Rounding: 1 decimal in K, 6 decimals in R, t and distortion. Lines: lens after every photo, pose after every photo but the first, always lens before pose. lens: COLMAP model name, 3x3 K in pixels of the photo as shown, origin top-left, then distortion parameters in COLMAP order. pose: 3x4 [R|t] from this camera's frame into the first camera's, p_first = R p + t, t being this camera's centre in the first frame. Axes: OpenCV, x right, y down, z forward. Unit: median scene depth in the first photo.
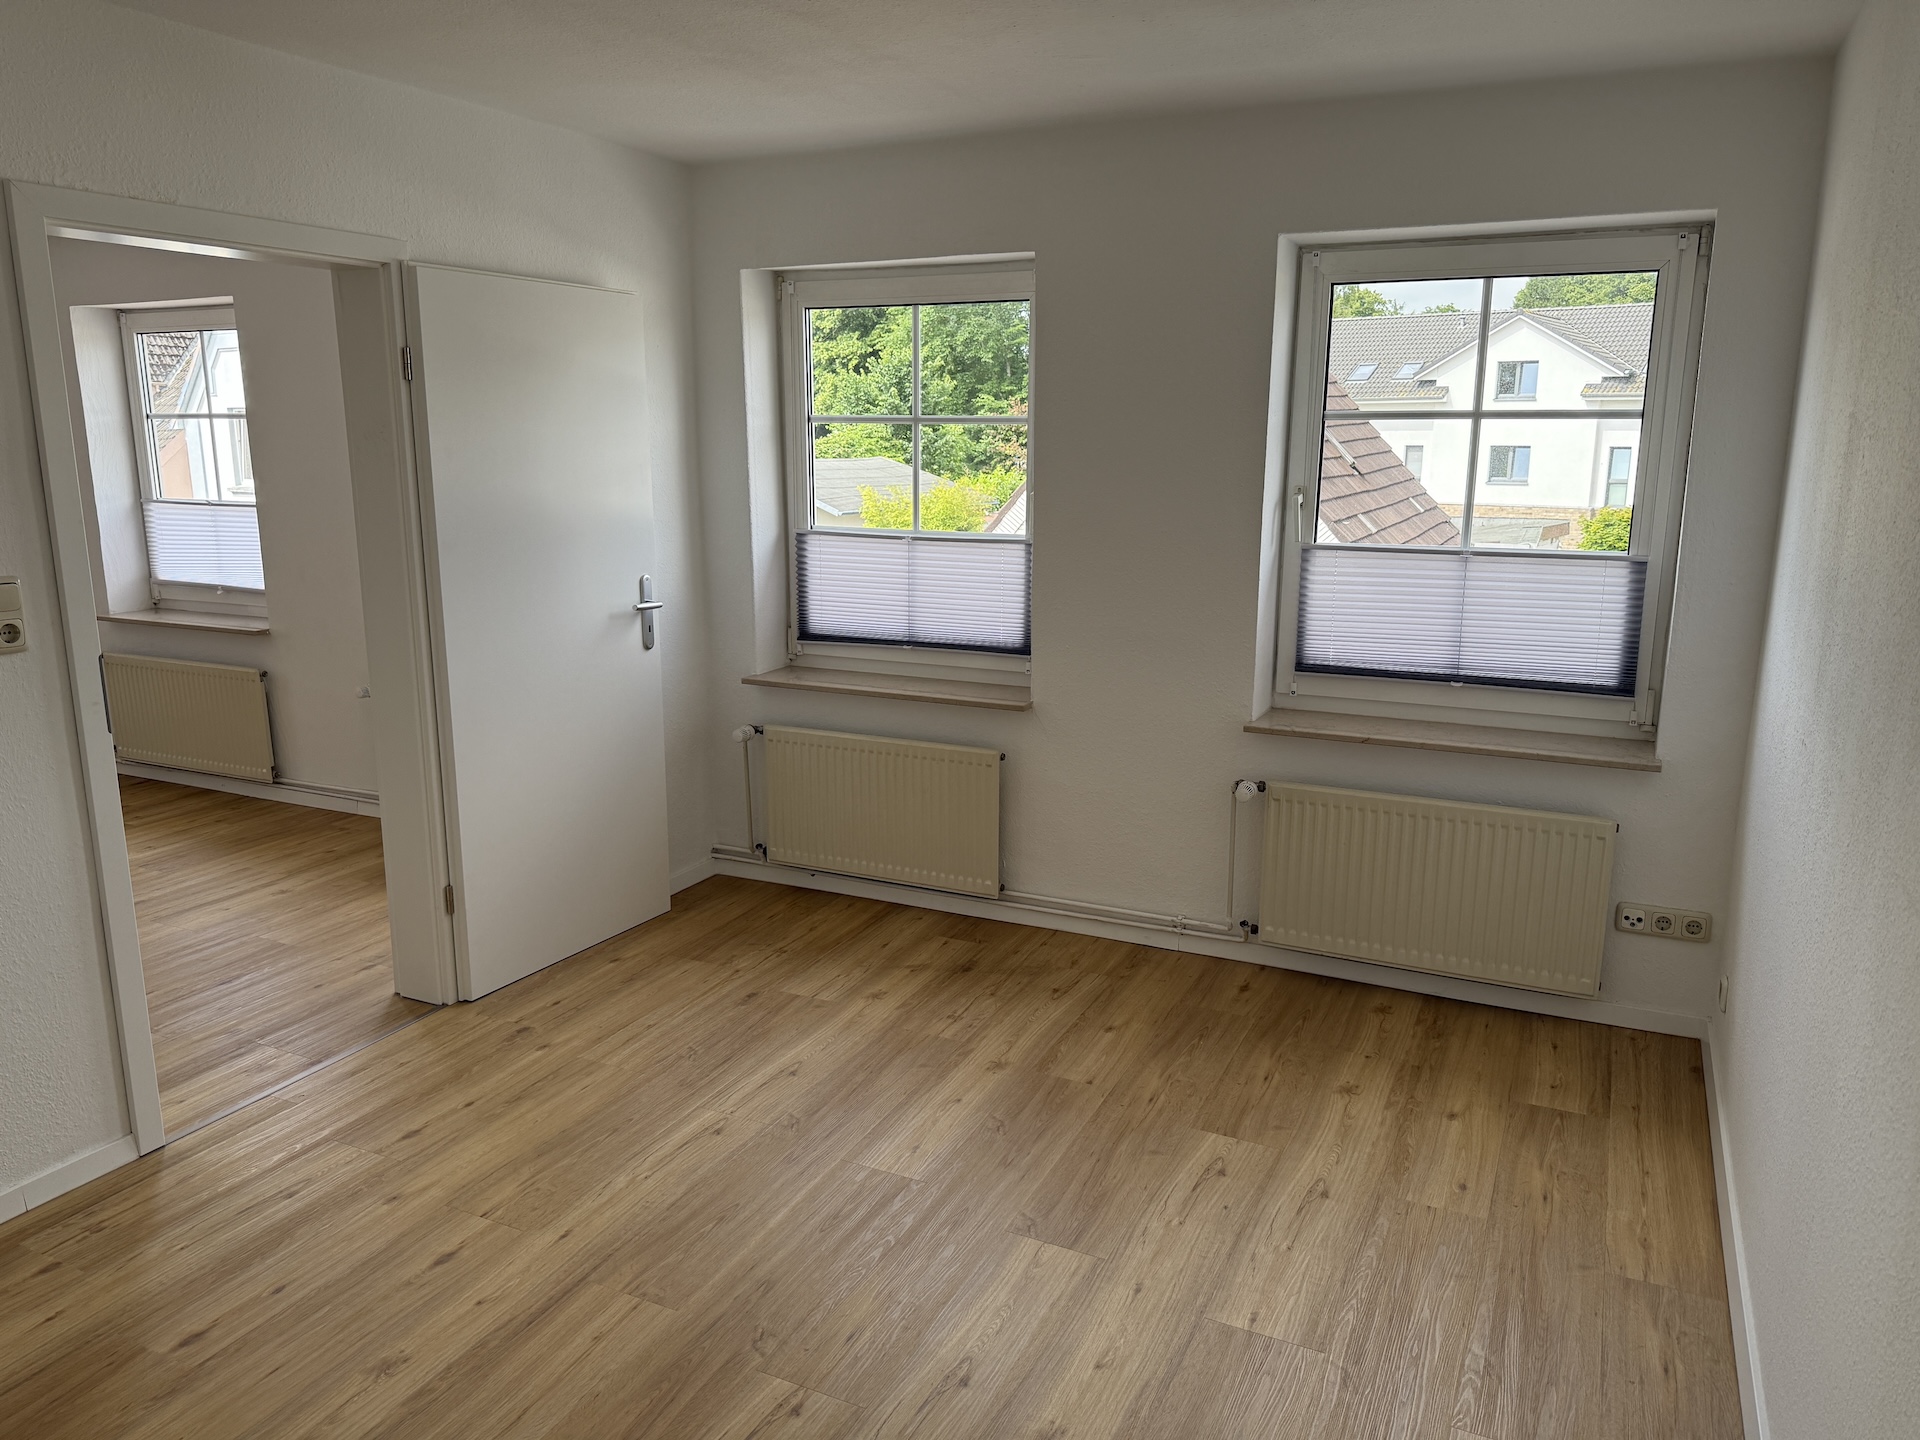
lens RADIAL K [[1341.6, 0, 948.2], [0, 1341.6, 712.1], [0, 0, 1]] dist [0.083692, -0.073348]
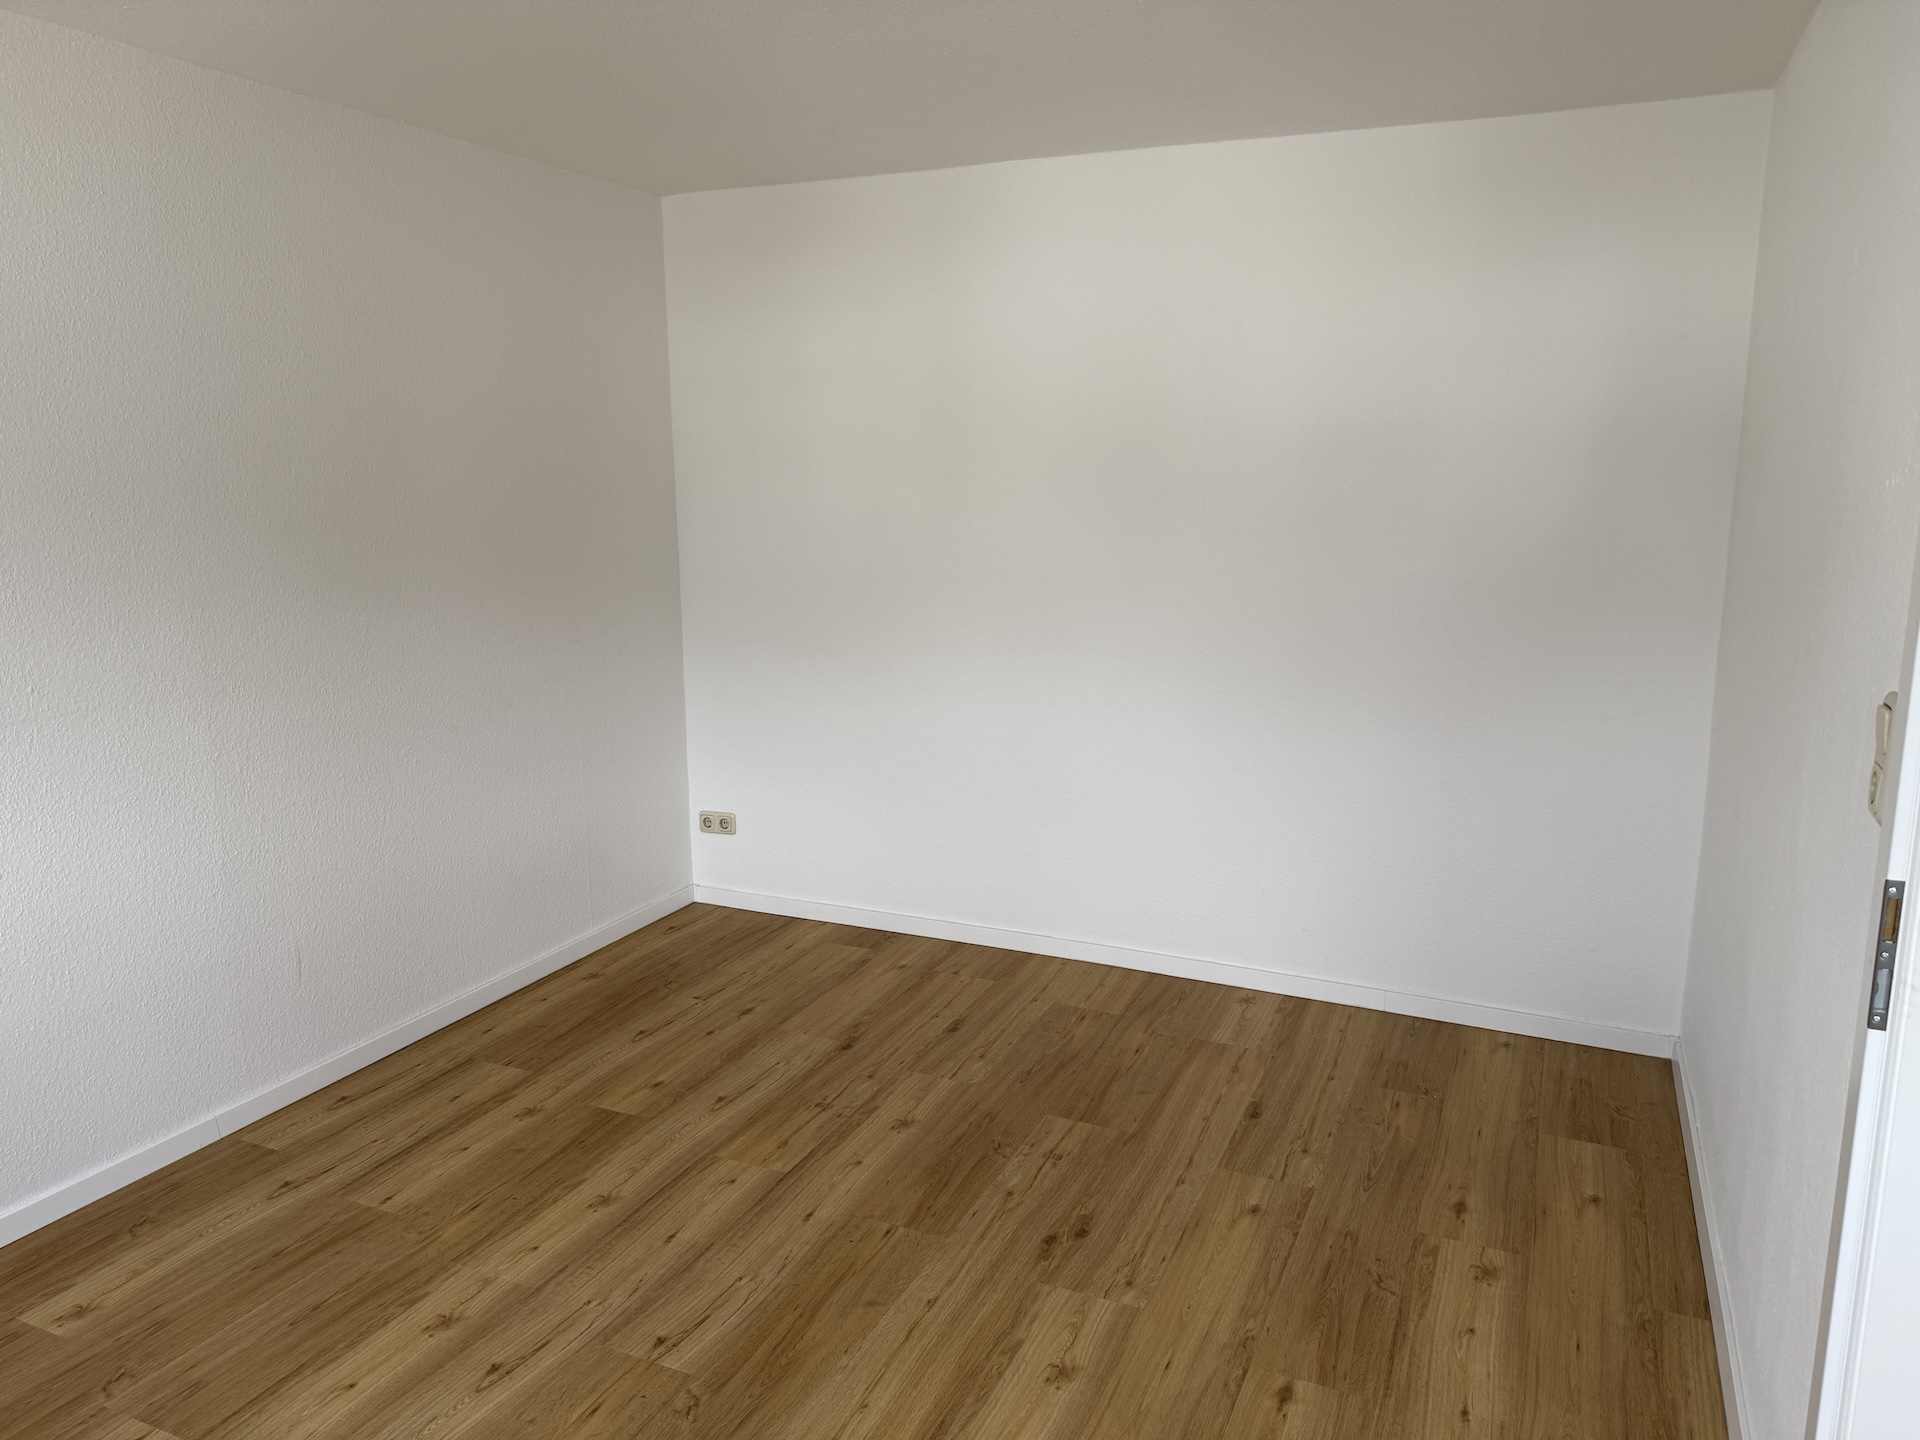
lens RADIAL K [[1344.8, 0, 977.7], [0, 1344.8, 720.3], [0, 0, 1]] dist [0.164689, -0.278182]
pose [[-0.998856, 0.008921, -0.046973, -0.192852], [-0.009985, 0.921851, 0.387415, -0.229924], [0.046758, 0.387441, -0.920708, 1.109520]]
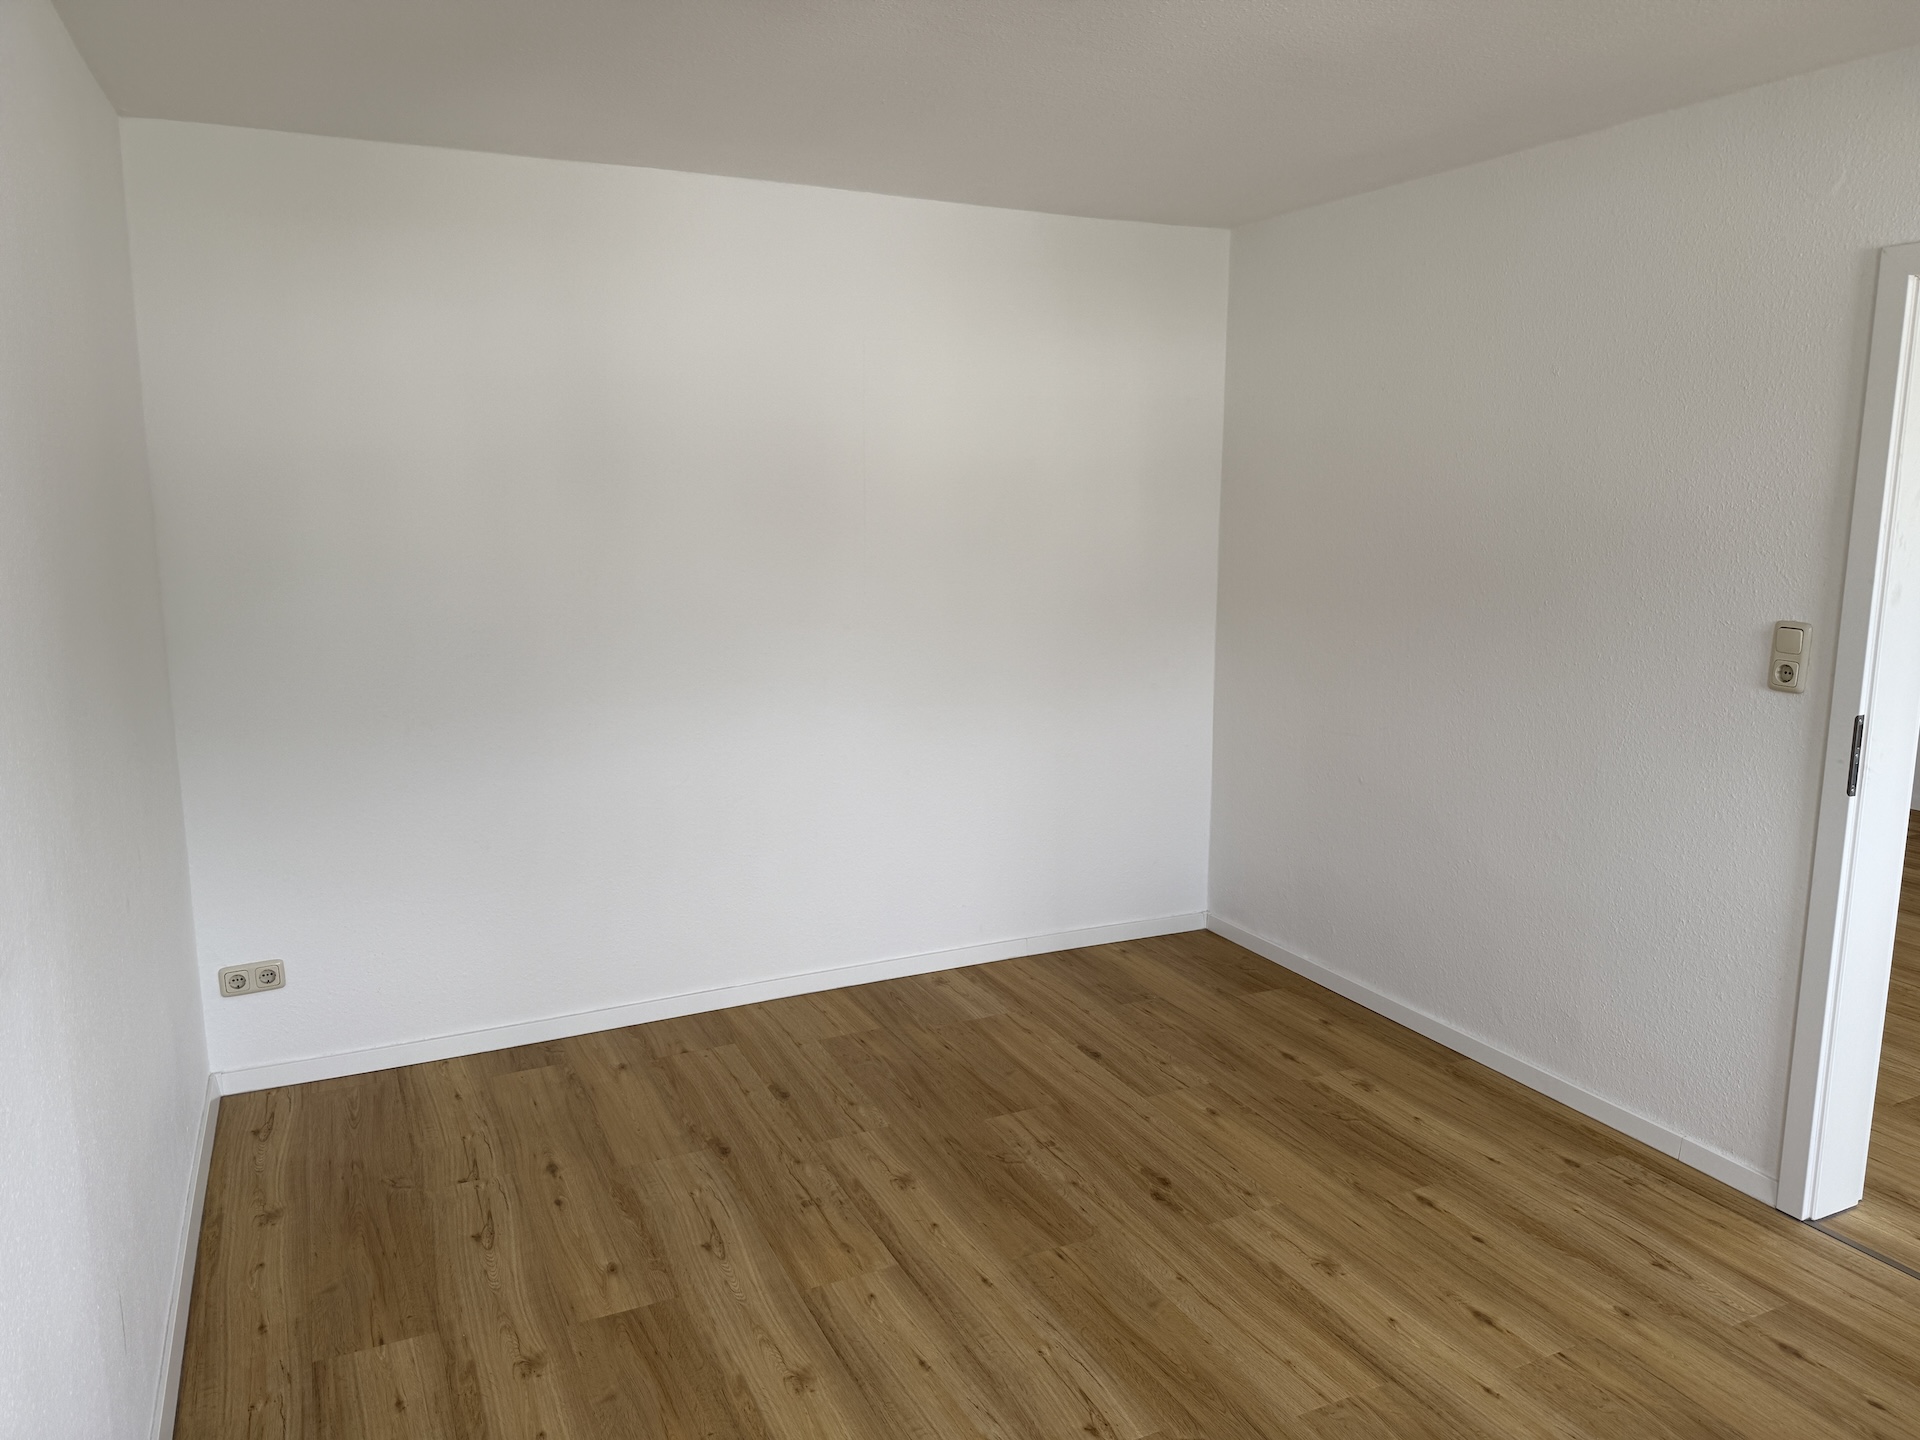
lens RADIAL K [[1344.8, 0, 977.7], [0, 1344.8, 720.3], [0, 0, 1]] dist [0.164689, -0.278182]
pose [[-0.602625, 0.135583, -0.786422, 0.414688], [-0.170267, 0.940925, 0.292693, -0.170664], [0.779648, 0.310286, -0.543940, 0.804446]]
